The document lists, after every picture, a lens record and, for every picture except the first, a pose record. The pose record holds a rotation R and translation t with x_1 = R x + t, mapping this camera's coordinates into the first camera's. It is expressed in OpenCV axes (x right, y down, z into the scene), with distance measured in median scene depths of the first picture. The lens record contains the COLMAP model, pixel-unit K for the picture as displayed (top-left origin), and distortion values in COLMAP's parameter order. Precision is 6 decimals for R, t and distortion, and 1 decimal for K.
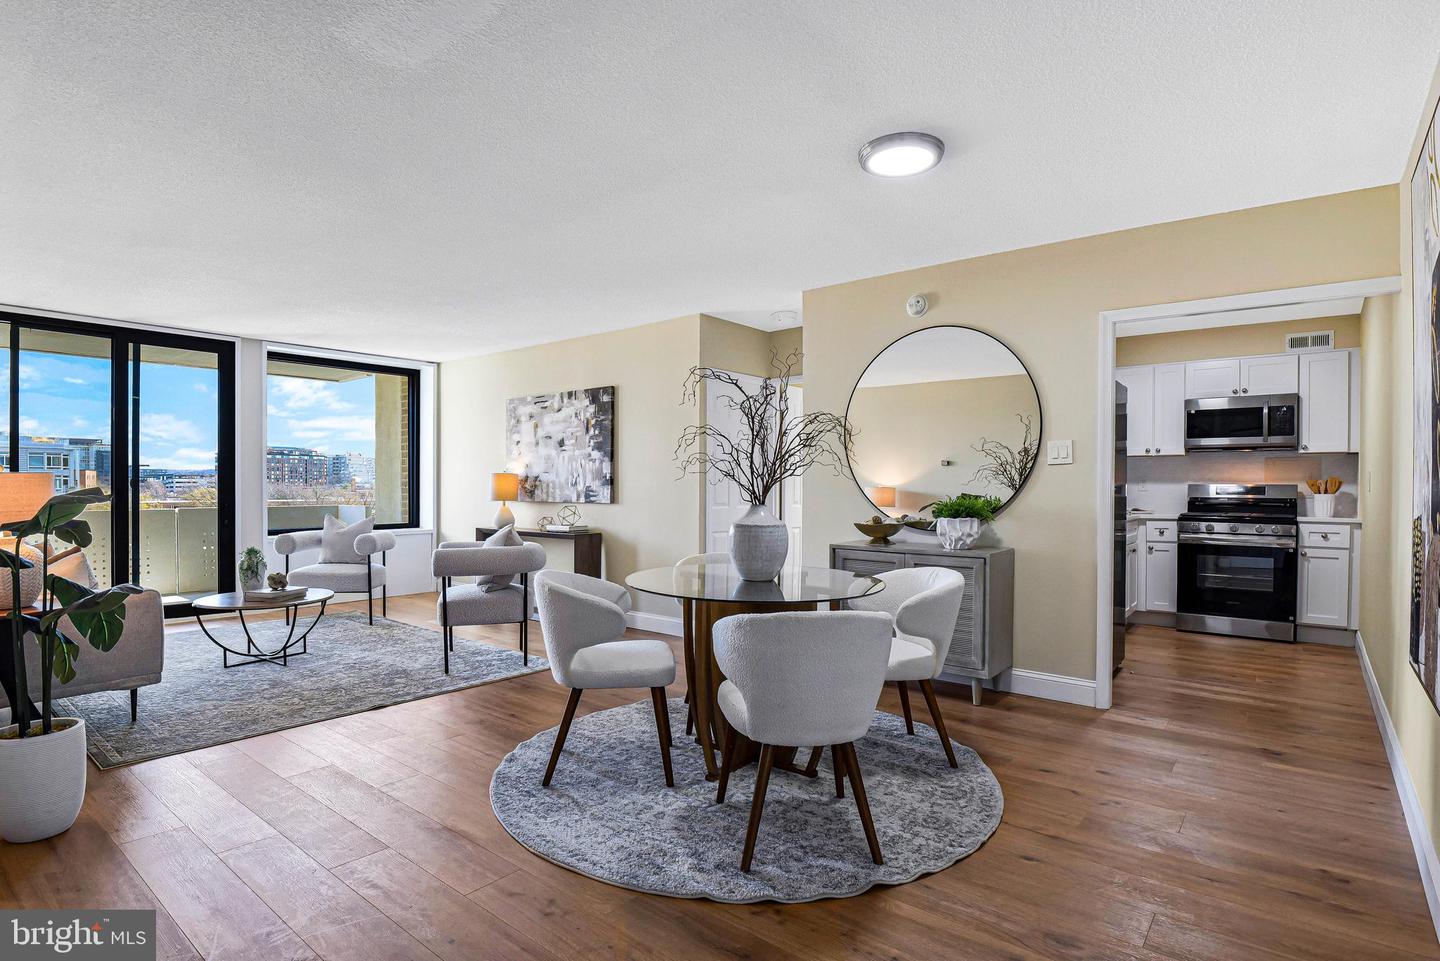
lens RADIAL K [[720.4, 0, 727.9], [0, 720.4, 496.5], [0, 0, 1]] dist [-0.026132, 0.002124]
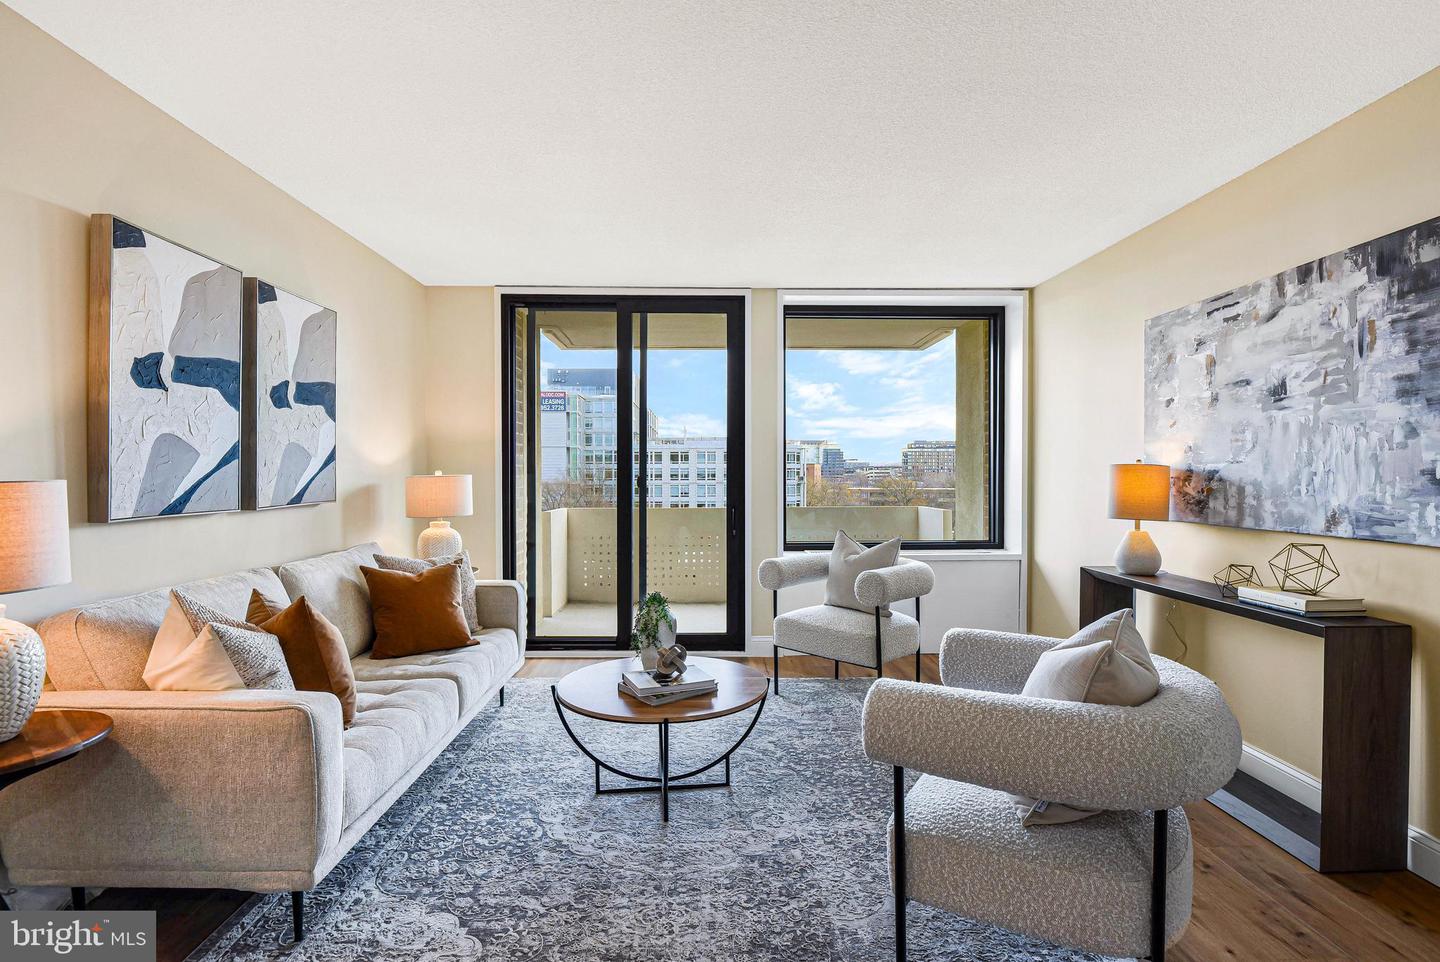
lens RADIAL K [[720.4, 0, 718.4], [0, 720.4, 477.6], [0, 0, 1]] dist [-0.026132, 0.002124]
pose [[0.638721, 0.001882, -0.769436, -0.123537], [-0.011296, 0.999912, -0.006931, -0.017670], [0.769355, 0.013119, 0.638686, 0.490593]]
